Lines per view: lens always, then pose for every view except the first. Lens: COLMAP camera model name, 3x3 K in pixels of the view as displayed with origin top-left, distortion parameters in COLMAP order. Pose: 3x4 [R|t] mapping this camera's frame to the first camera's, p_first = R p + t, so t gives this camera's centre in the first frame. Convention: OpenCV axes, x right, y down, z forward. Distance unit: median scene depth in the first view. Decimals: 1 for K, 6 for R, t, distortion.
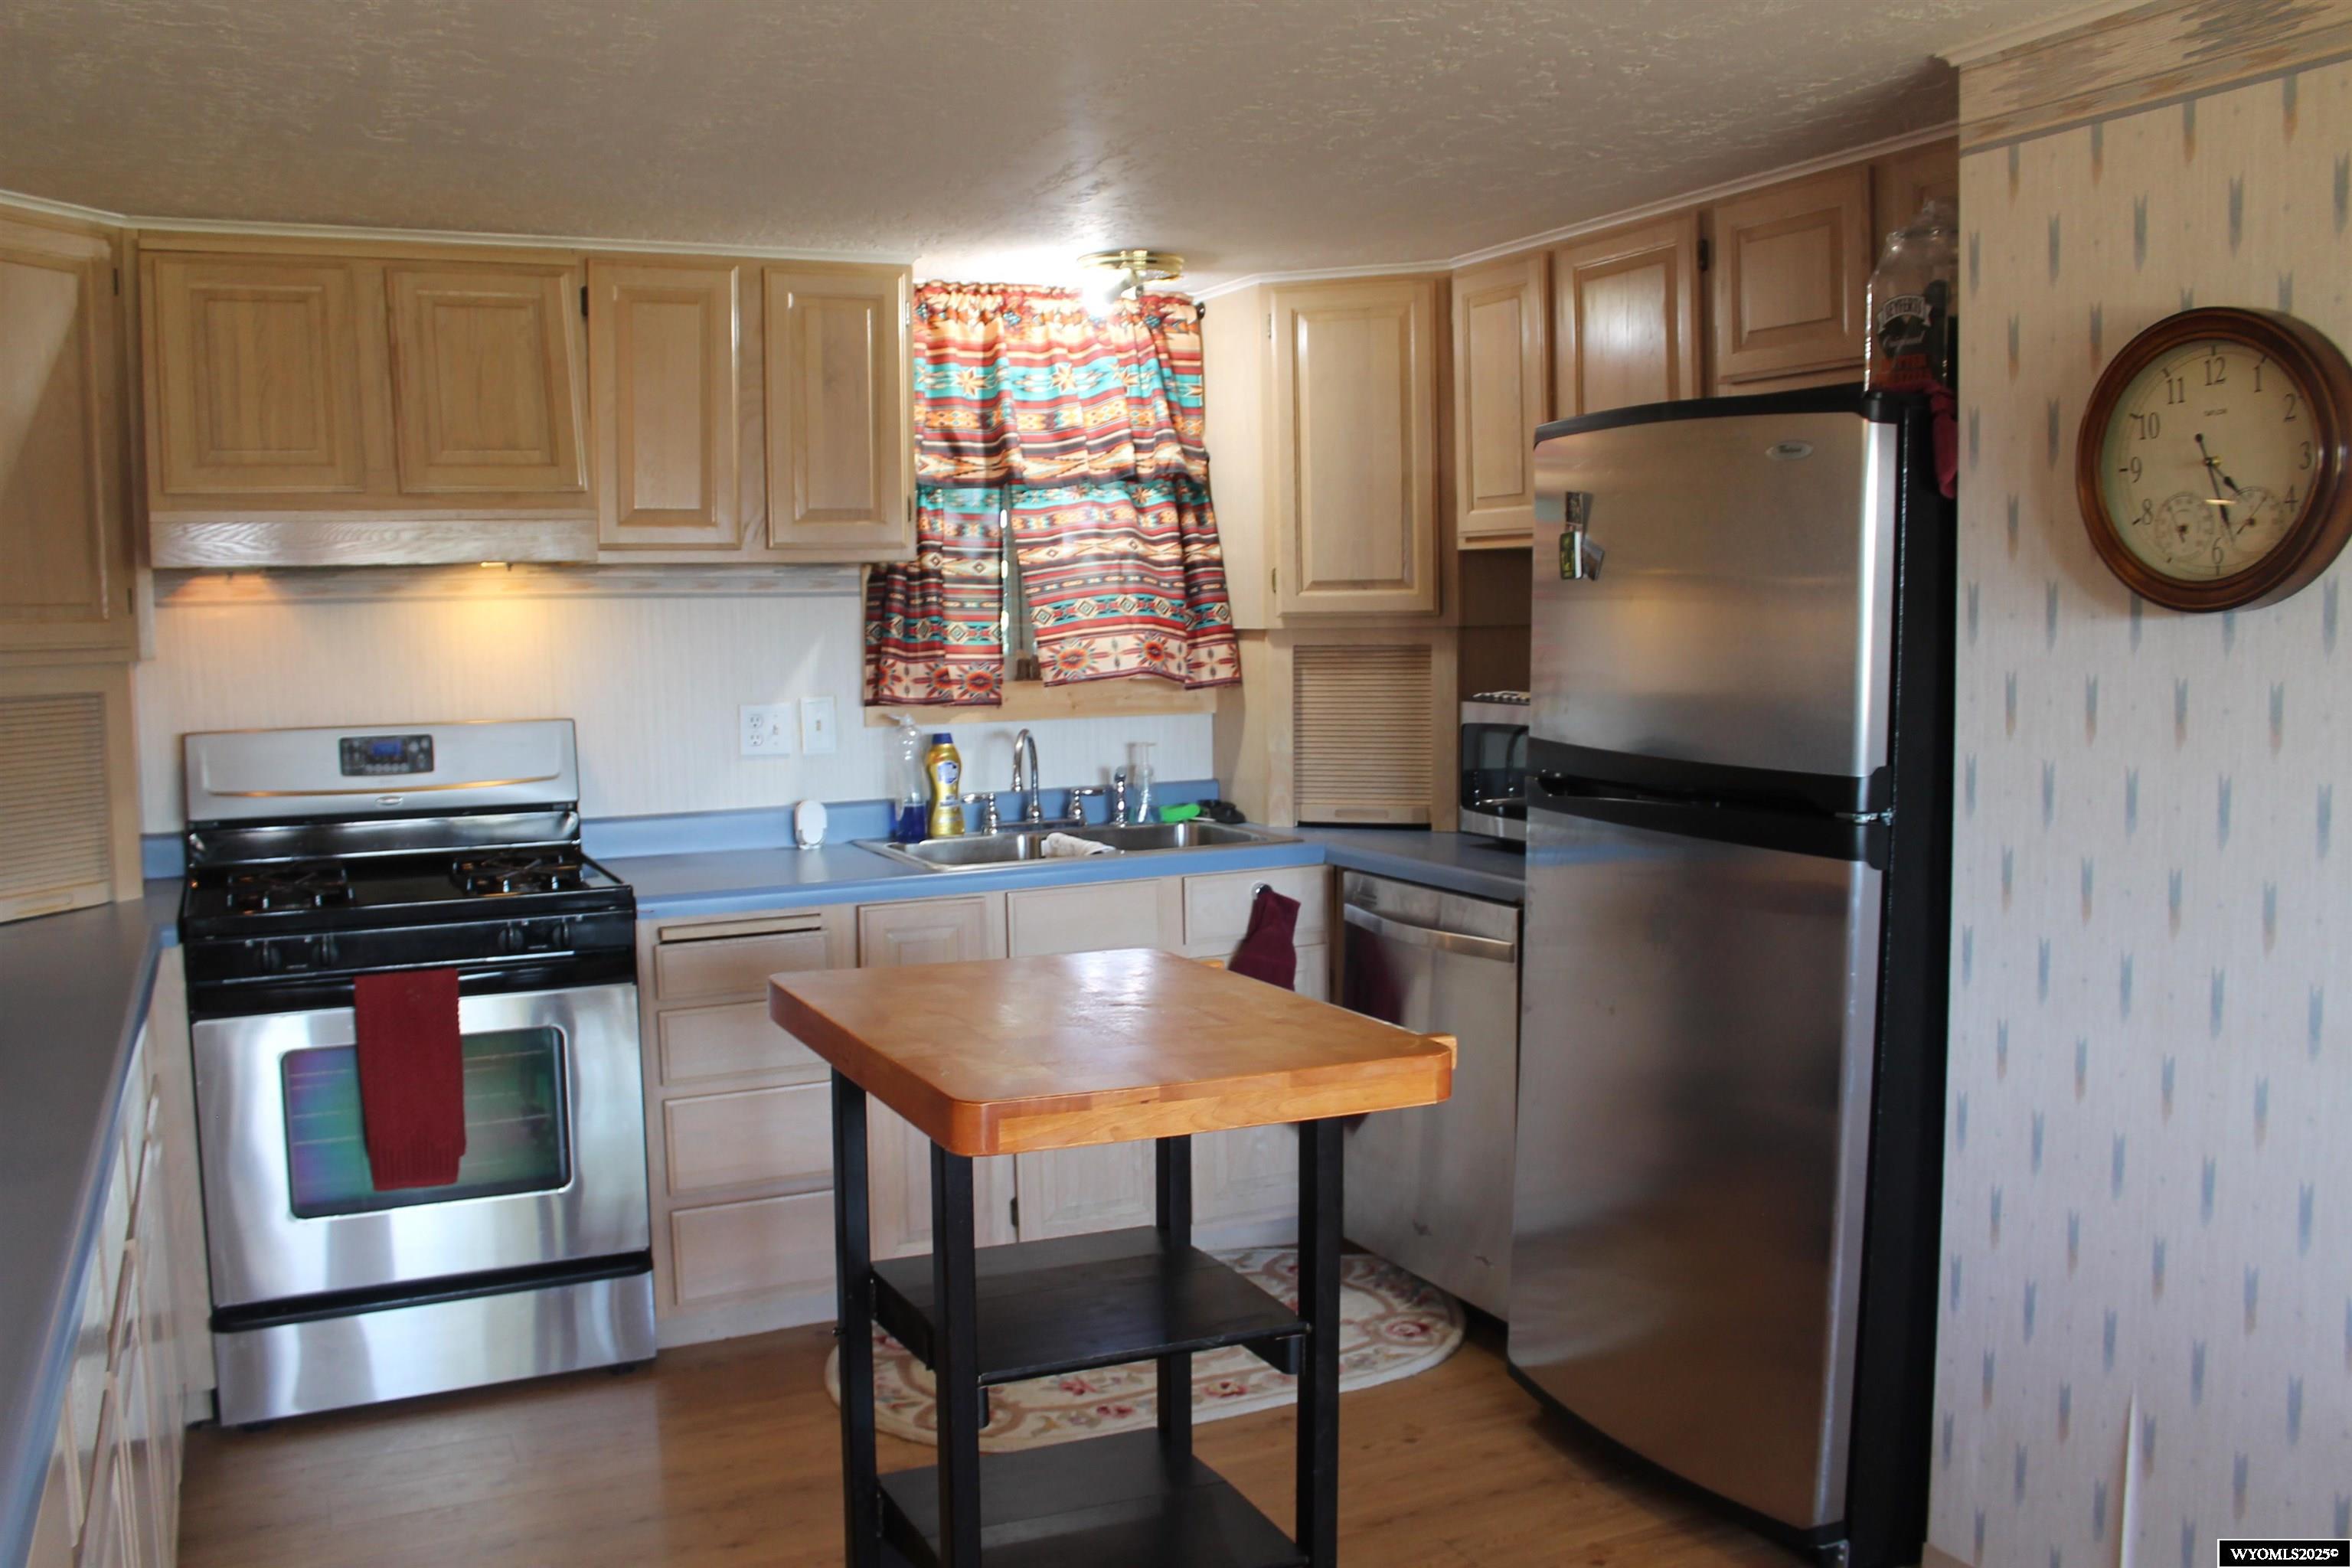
lens RADIAL K [[1941.8, 0, 1166.6], [0, 1941.8, 785.1], [0, 0, 1]] dist [-0.191652, 0.150036]
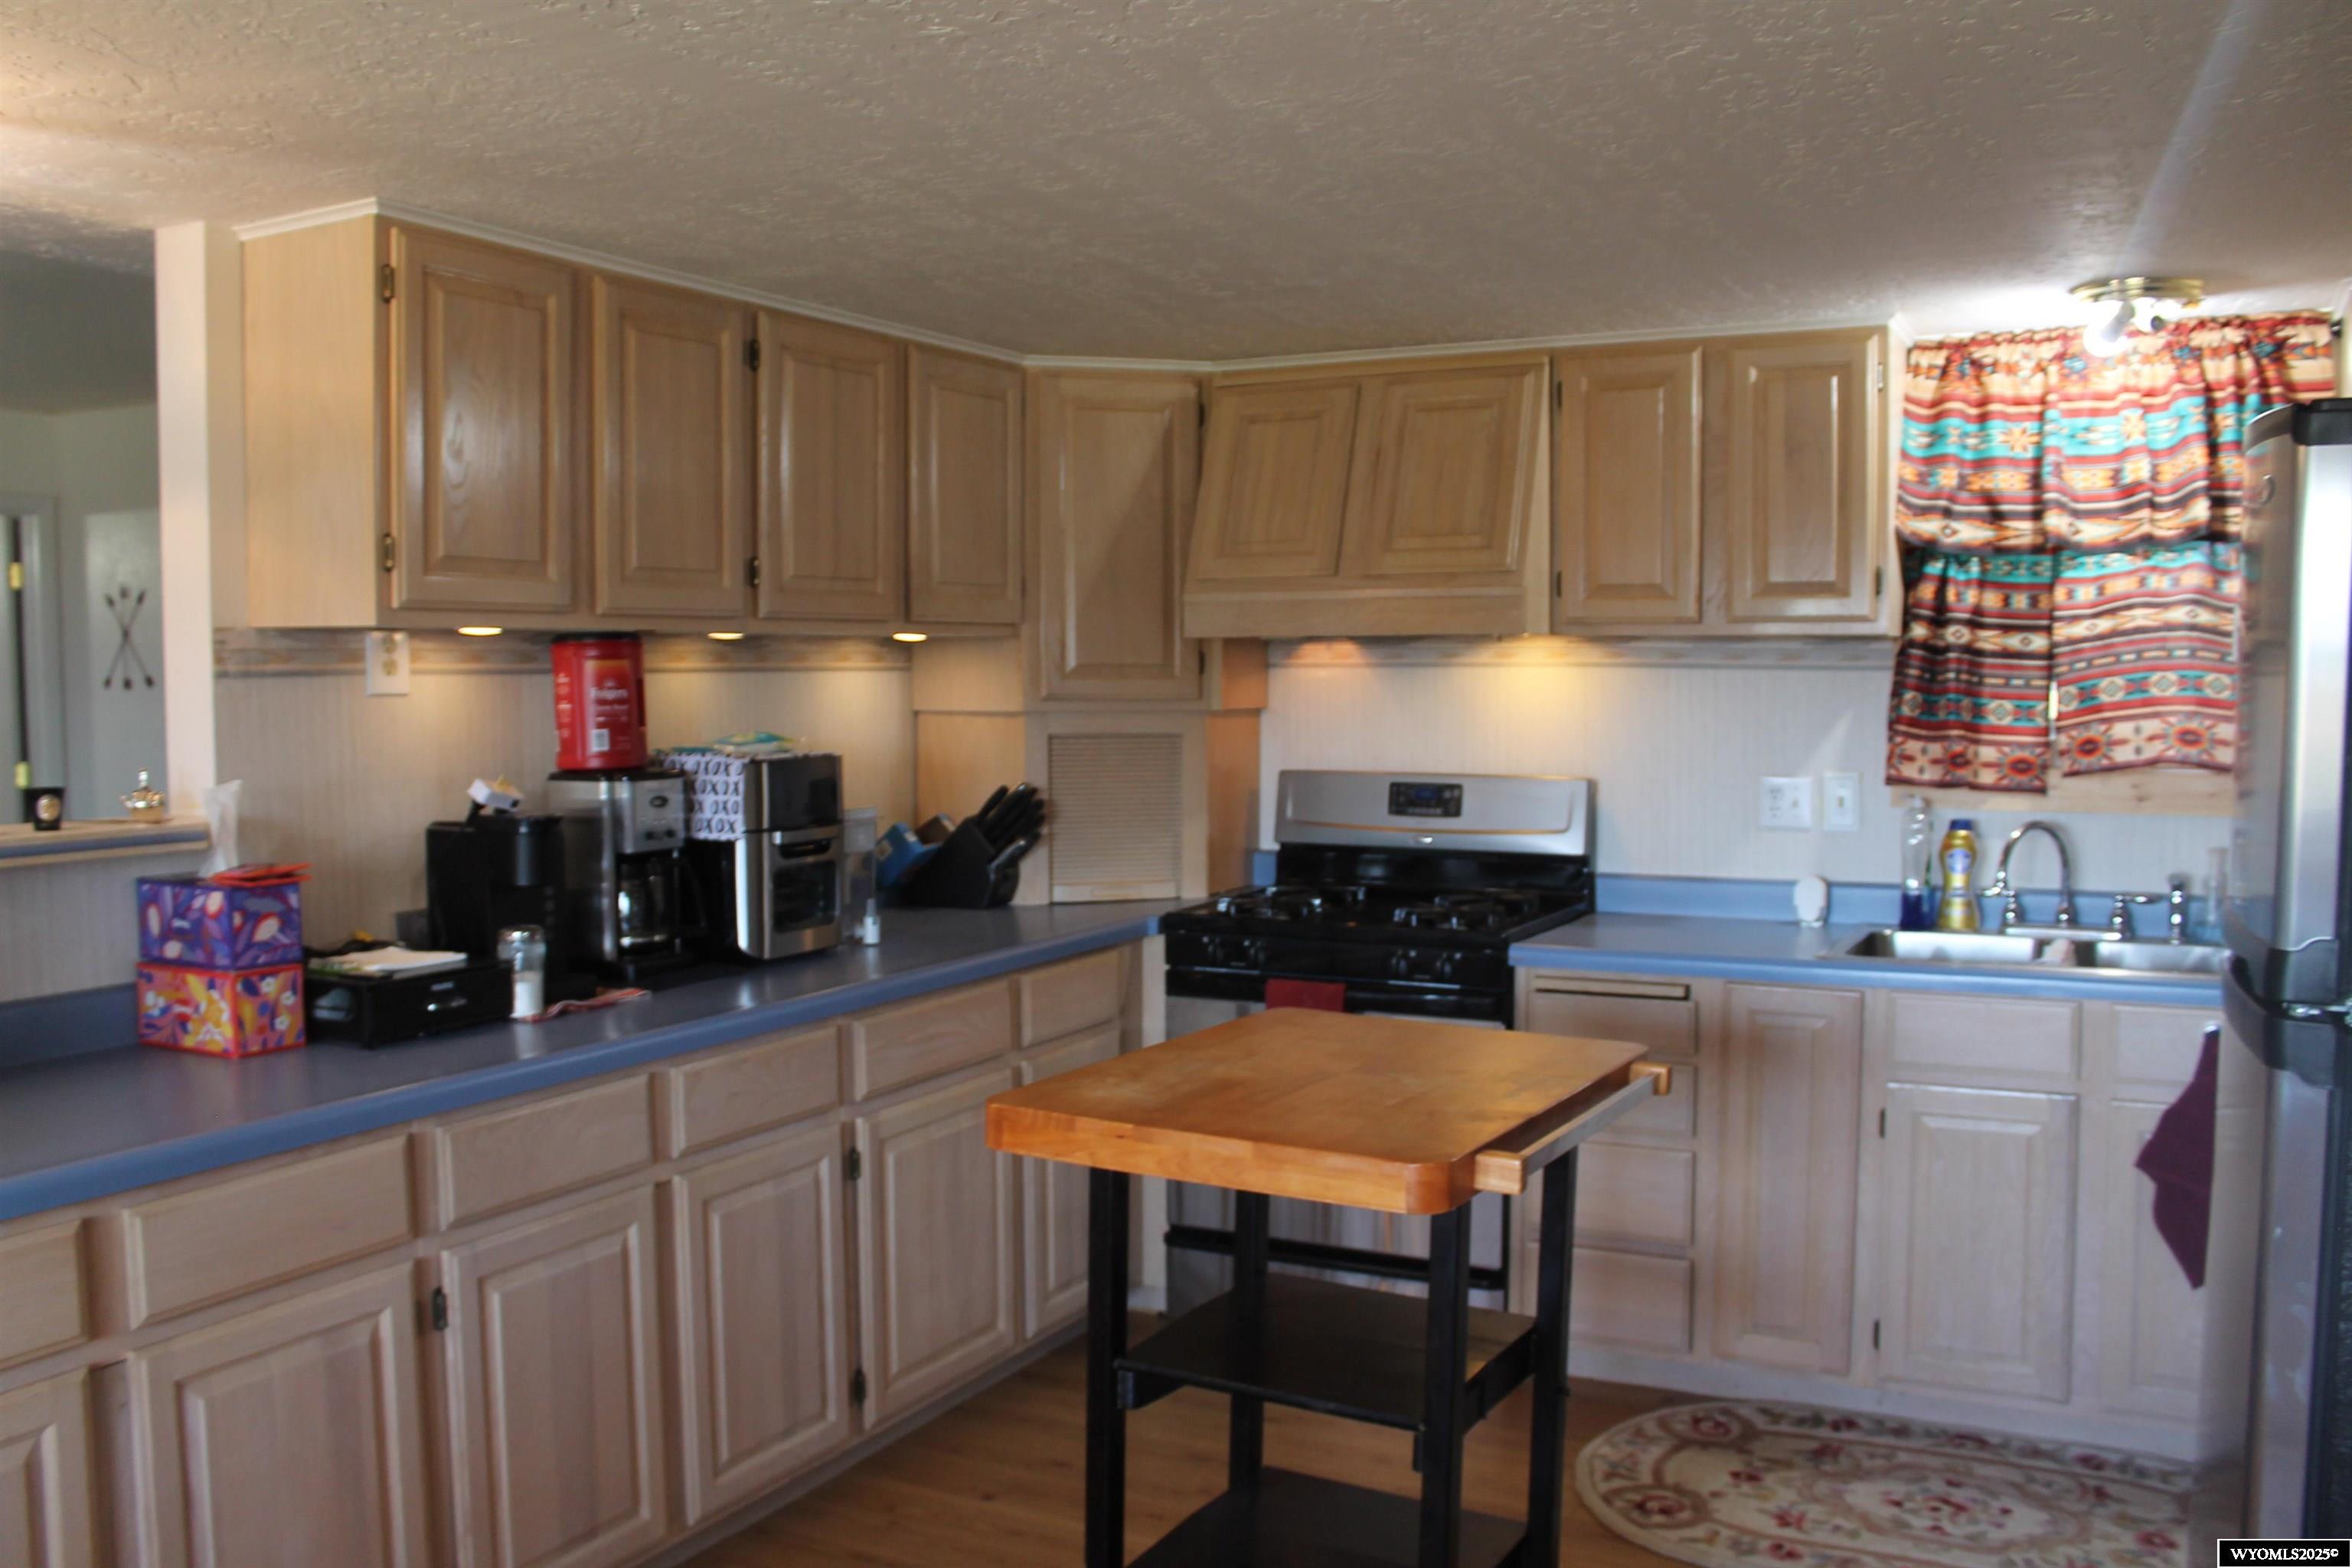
lens RADIAL K [[1941.8, 0, 1166.6], [0, 1941.8, 785.1], [0, 0, 1]] dist [-0.191652, 0.150036]
pose [[0.583520, 0.058022, -0.810023, 0.403693], [-0.080056, 0.996696, 0.013723, -0.025478], [0.808143, 0.056840, 0.586237, 0.161354]]
